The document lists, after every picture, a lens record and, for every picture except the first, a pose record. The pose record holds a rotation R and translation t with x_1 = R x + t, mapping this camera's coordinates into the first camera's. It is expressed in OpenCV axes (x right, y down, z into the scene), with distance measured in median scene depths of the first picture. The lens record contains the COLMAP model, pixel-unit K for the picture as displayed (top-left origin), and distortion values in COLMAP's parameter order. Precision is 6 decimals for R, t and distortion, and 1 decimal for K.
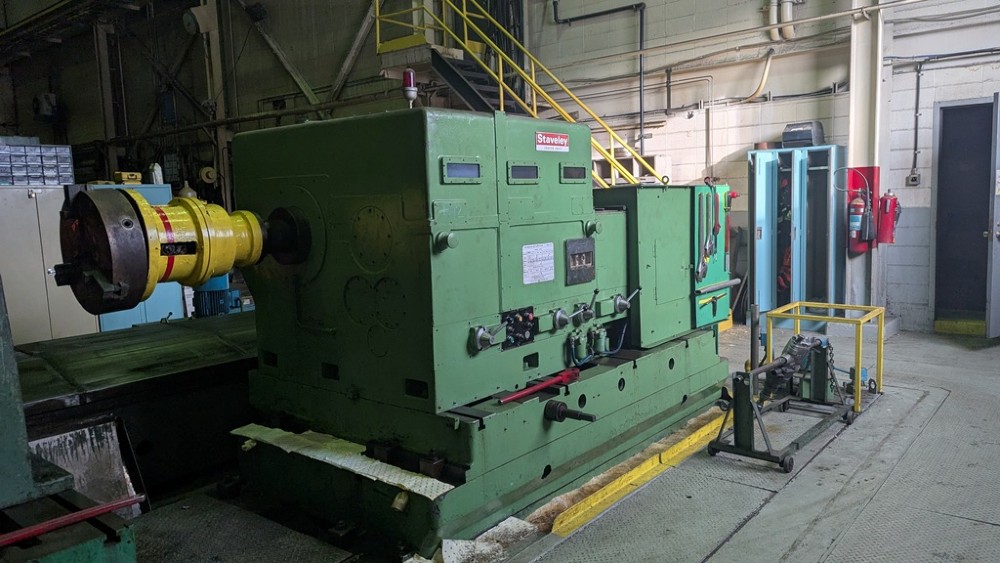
lens RADIAL K [[716.0, 0, 500.0], [0, 716.0, 281.5], [0, 0, 1]] dist [0.036849, 0.001313]
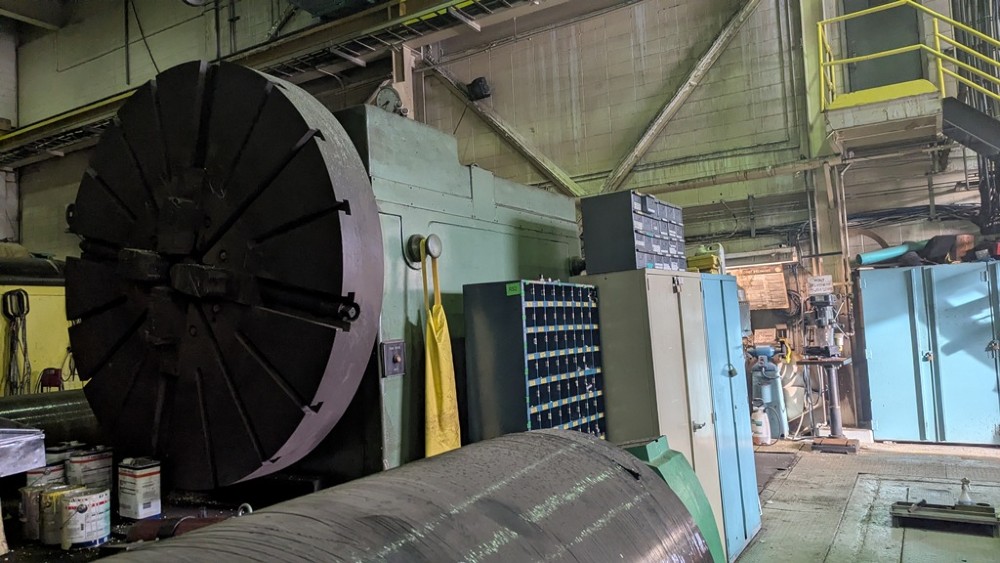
lens RADIAL K [[716.0, 0, 500.0], [0, 716.0, 281.5], [0, 0, 1]] dist [0.036849, 0.001313]
pose [[0.988511, -0.006576, 0.151008, -0.452846], [0.034068, 0.983040, -0.180199, -0.015261], [-0.147262, 0.183273, 0.971970, 0.265744]]
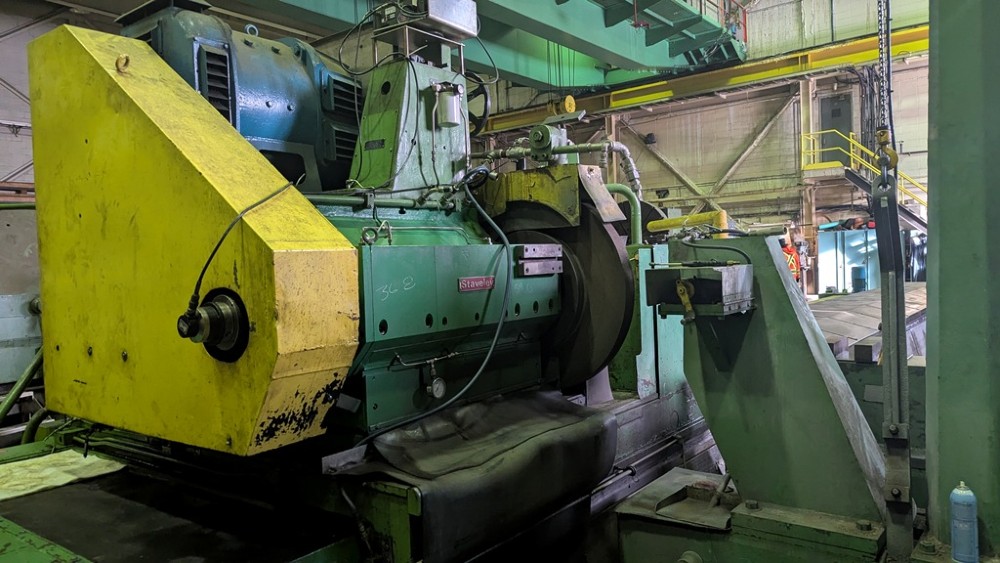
lens RADIAL K [[716.0, 0, 500.0], [0, 716.0, 281.5], [0, 0, 1]] dist [0.036849, 0.001313]
pose [[0.999591, -0.007756, 0.027529, -0.760394], [0.010095, 0.996254, -0.085885, 0.099496], [-0.026760, 0.086128, 0.995925, -0.637713]]
